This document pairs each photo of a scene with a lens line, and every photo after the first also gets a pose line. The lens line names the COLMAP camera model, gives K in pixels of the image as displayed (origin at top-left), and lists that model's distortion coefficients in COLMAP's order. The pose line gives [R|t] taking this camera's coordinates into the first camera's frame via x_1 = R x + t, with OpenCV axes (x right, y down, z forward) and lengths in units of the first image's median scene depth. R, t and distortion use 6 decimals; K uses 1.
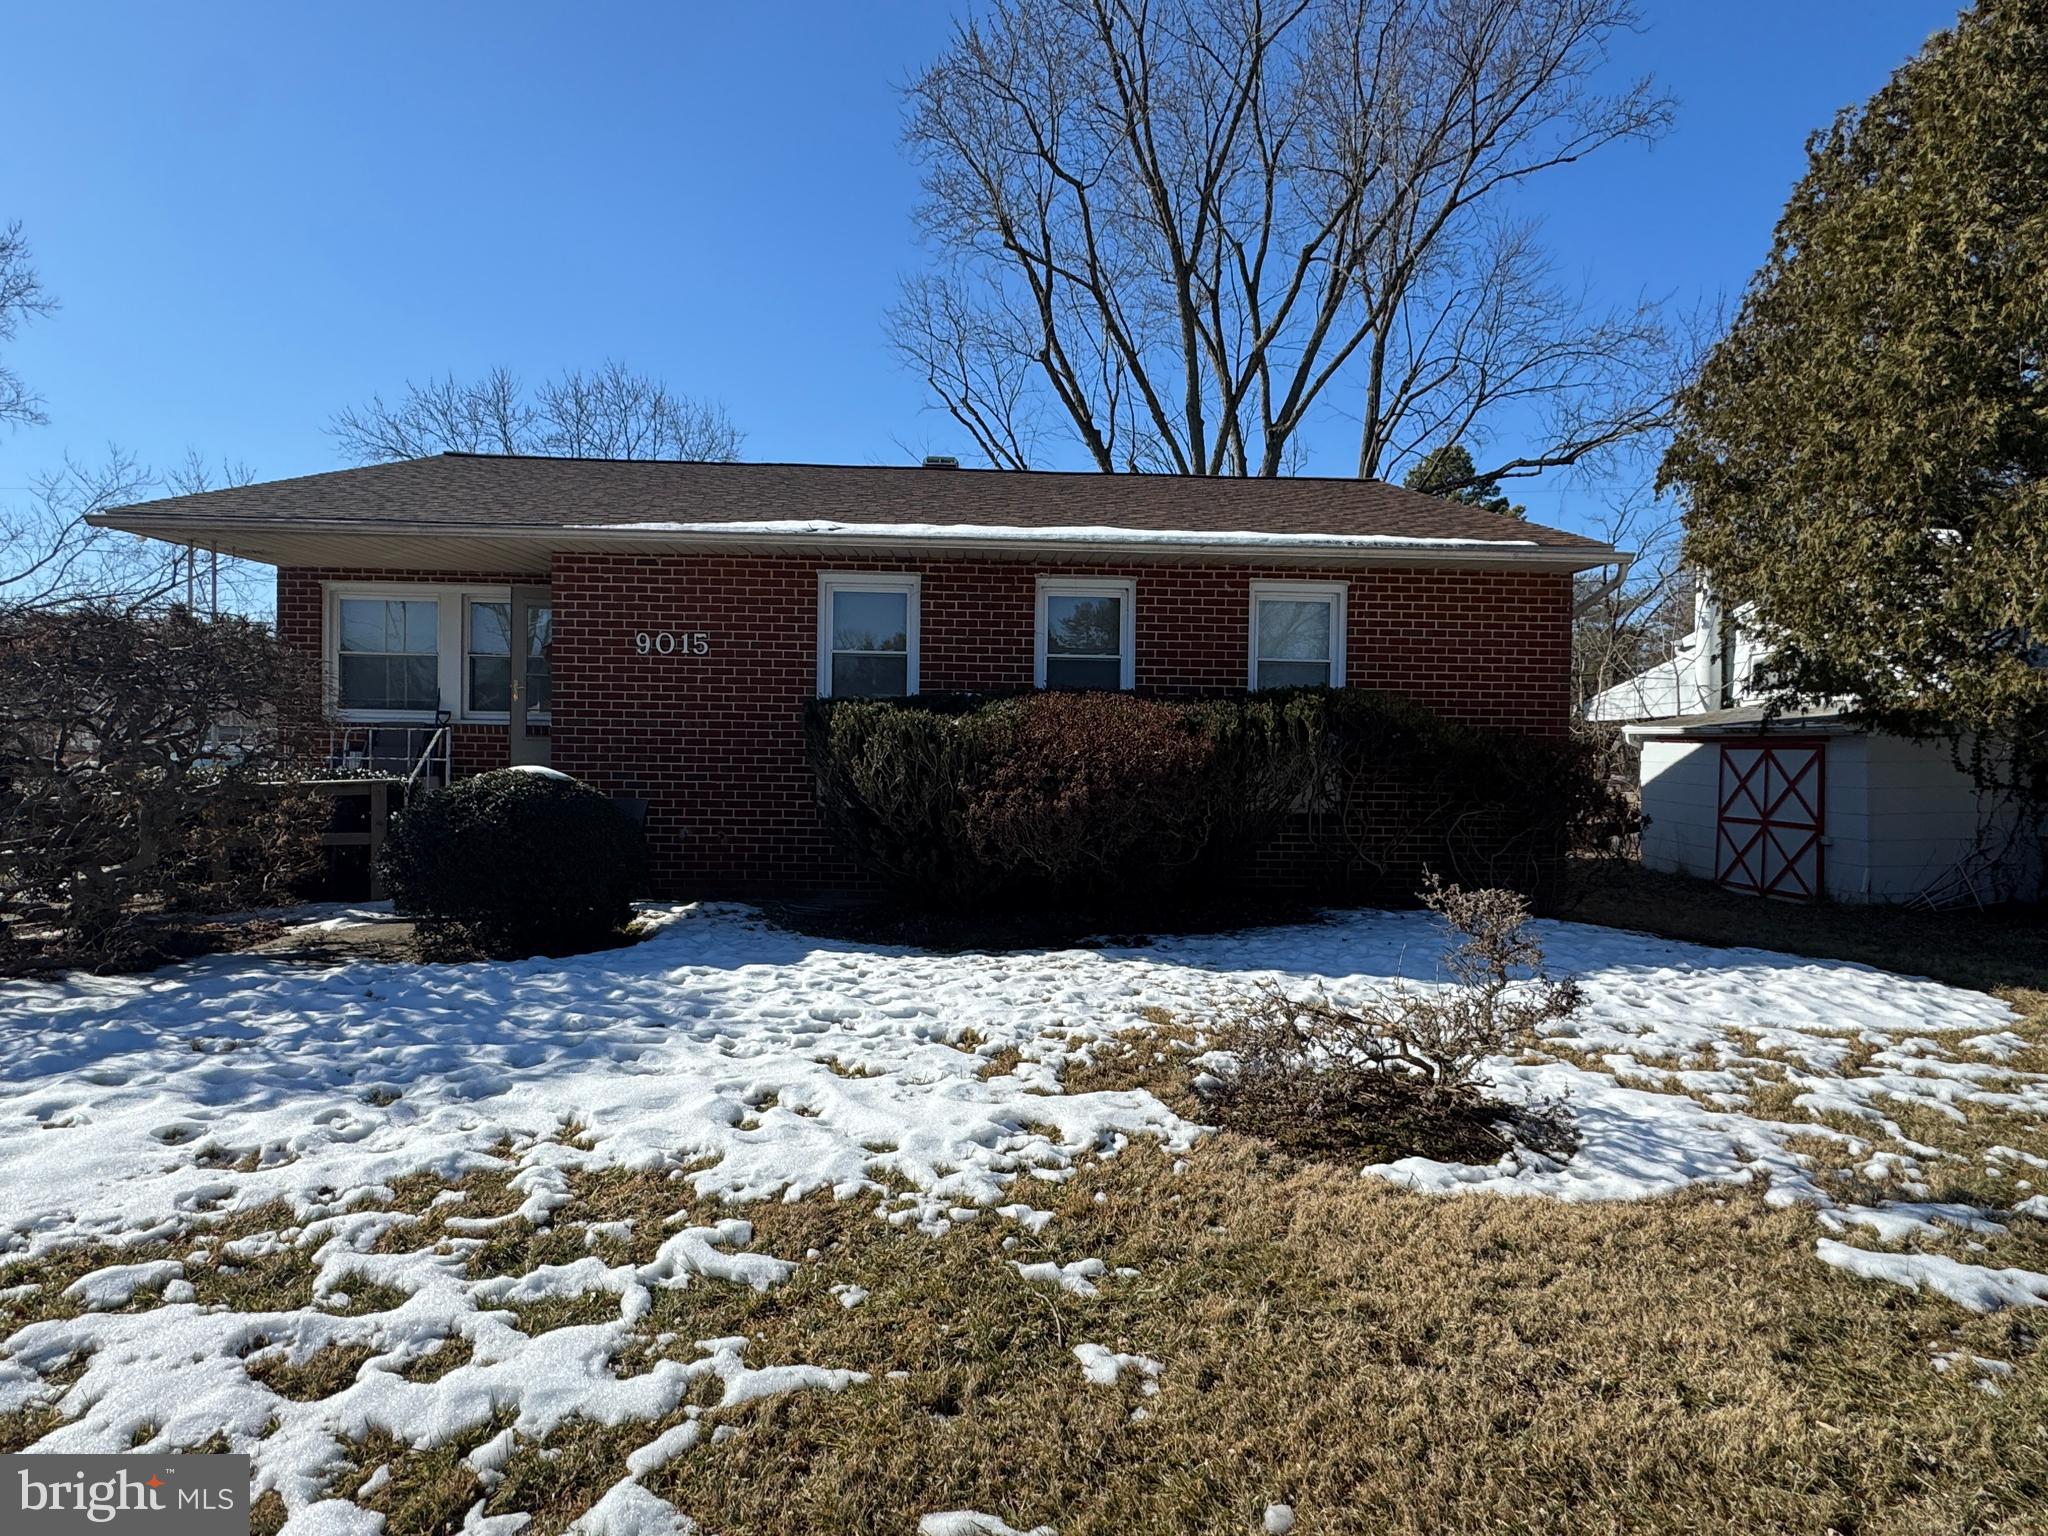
lens RADIAL K [[1084.1, 0, 1024.6], [0, 1084.1, 770.5], [0, 0, 1]] dist [-0.002091, 0.001685]
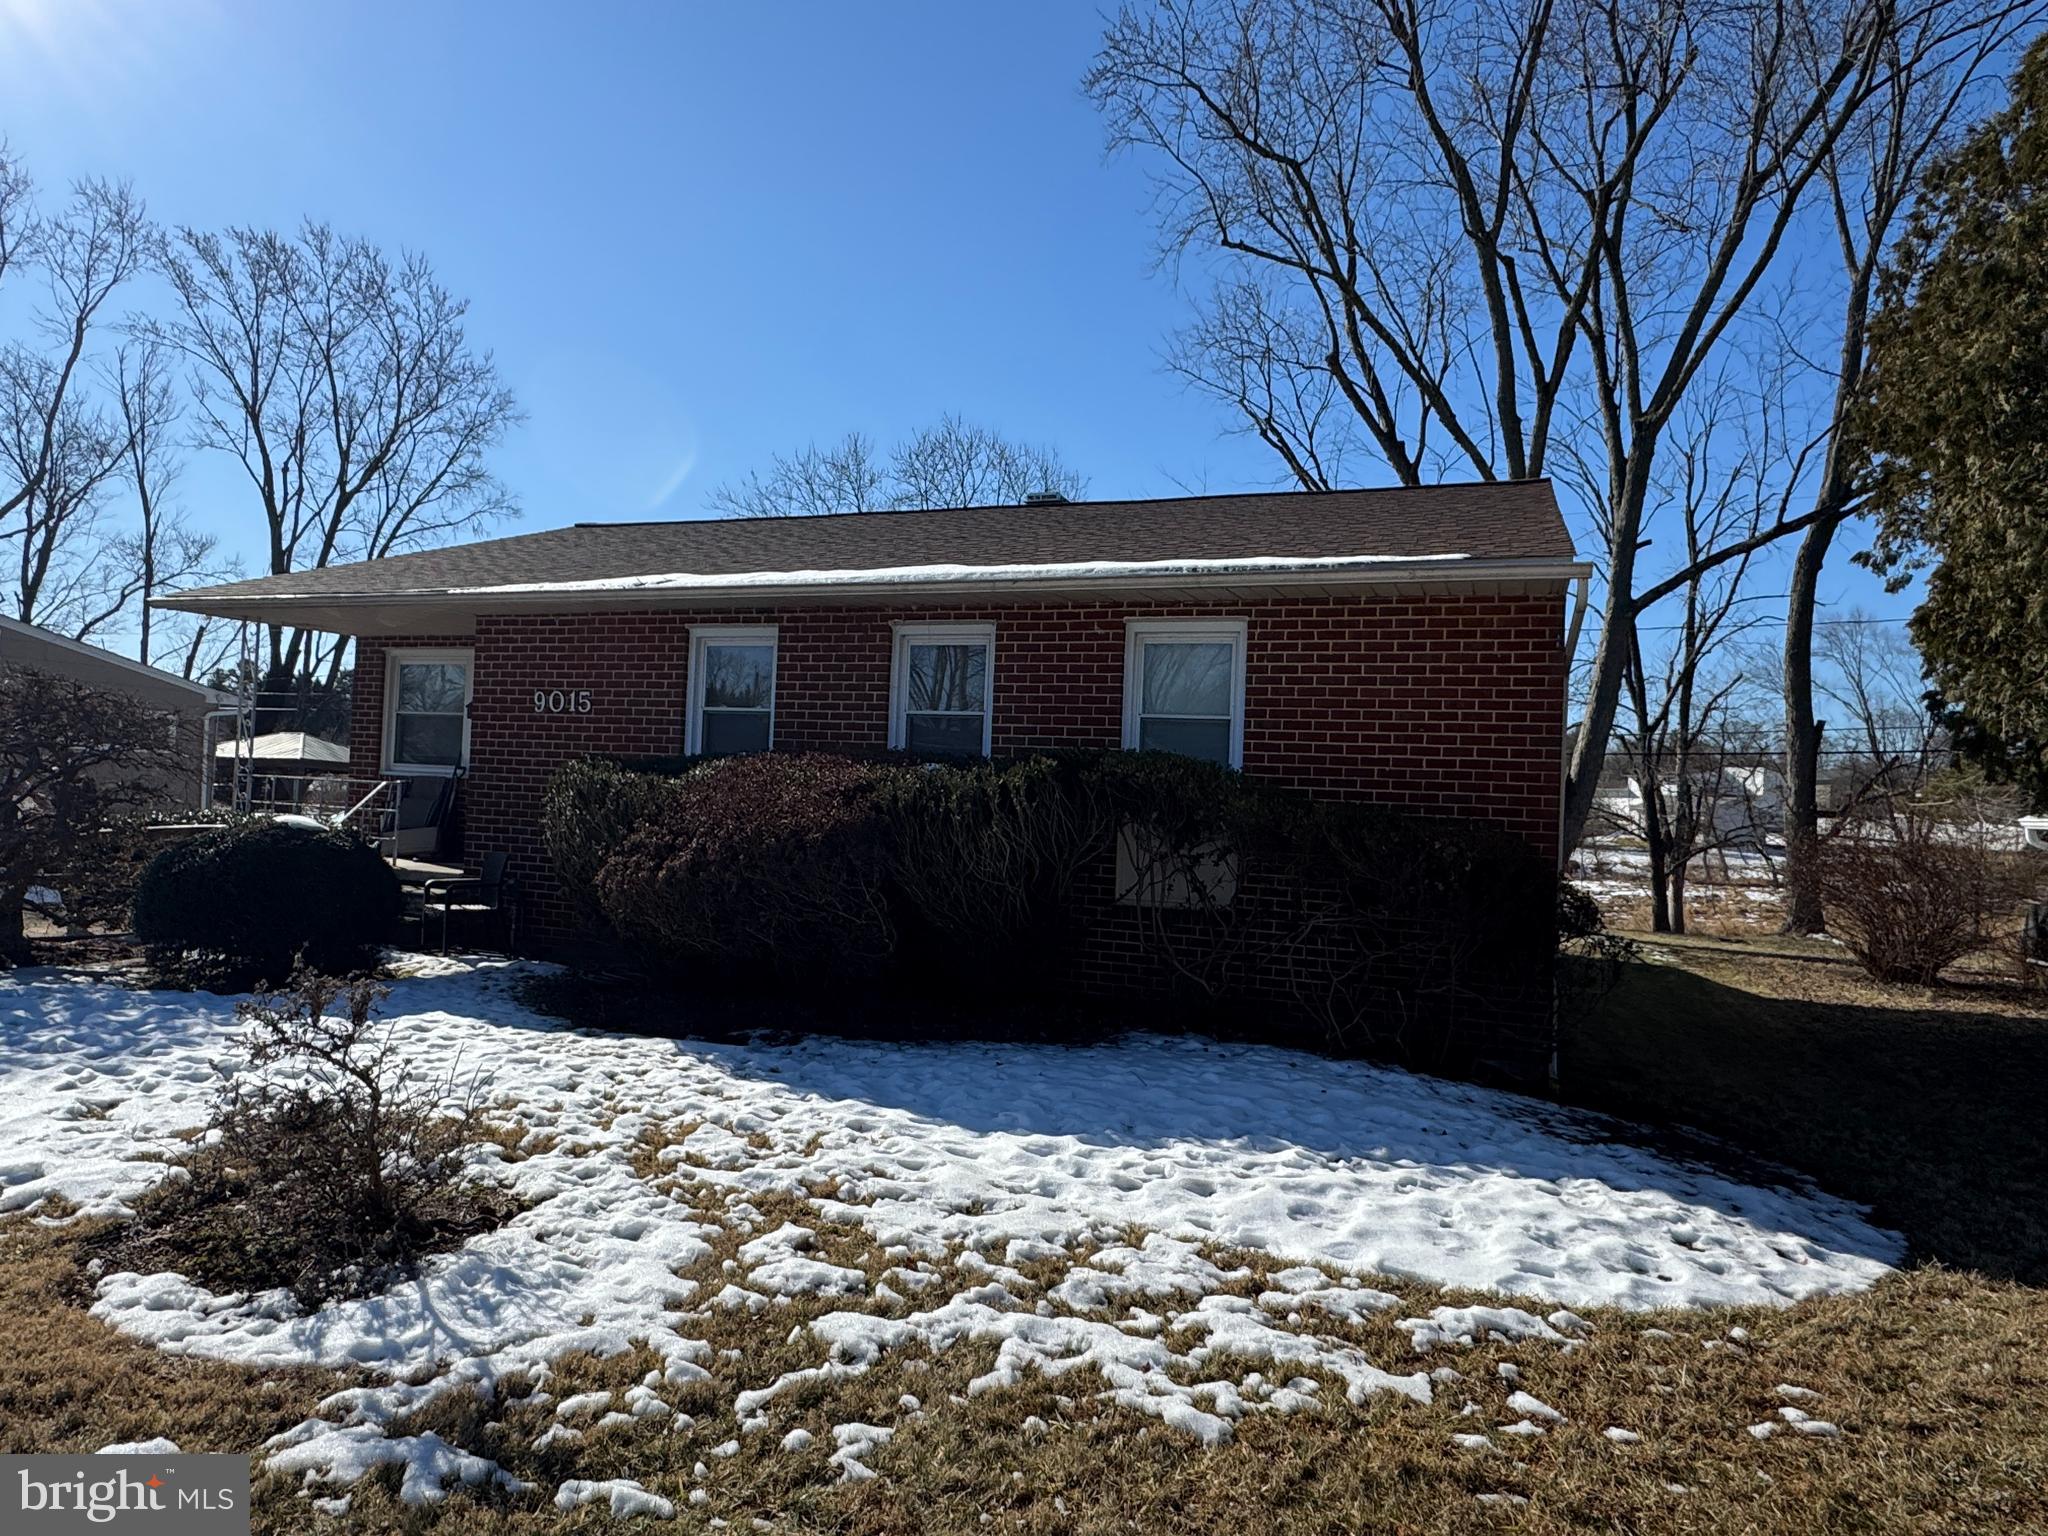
lens RADIAL K [[1240.9, 0, 1024.6], [0, 1240.9, 766.3], [0, 0, 1]] dist [0.001701, 0.000099]
pose [[0.914860, 0.013600, -0.403543, 0.518303], [-0.040174, 0.997539, -0.057460, -0.008349], [0.401768, 0.068780, 0.913155, 0.123096]]
